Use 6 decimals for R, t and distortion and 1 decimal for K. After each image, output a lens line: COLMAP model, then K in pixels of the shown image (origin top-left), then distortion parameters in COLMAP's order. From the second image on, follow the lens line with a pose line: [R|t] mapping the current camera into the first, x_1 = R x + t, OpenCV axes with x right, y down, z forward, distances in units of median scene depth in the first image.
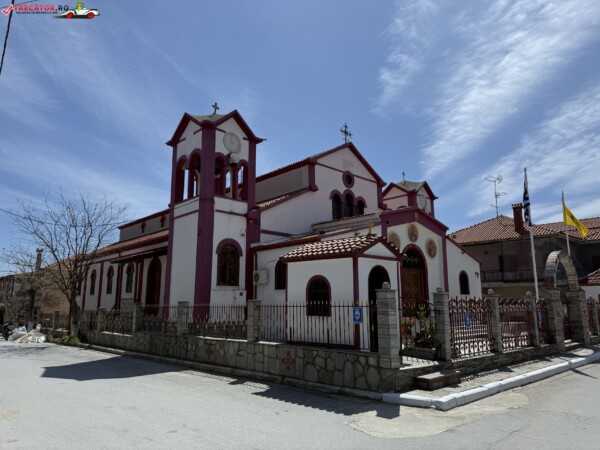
lens RADIAL K [[408.7, 0, 299.5], [0, 408.7, 227.1], [0, 0, 1]] dist [0.036232, -0.005707]
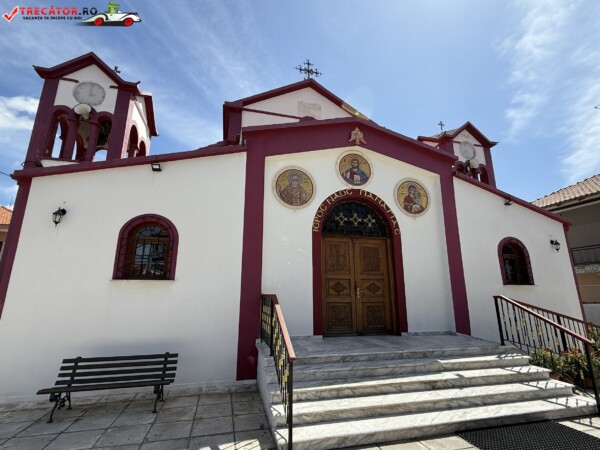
lens RADIAL K [[283.7, 0, 303.9], [0, 283.7, 227.1], [0, 0, 1]] dist [-0.007312, 0.000345]
pose [[0.884919, -0.106593, -0.453383, 0.368554], [0.085791, 0.994107, -0.066273, 0.104383], [0.457775, 0.019750, 0.888848, 0.641482]]
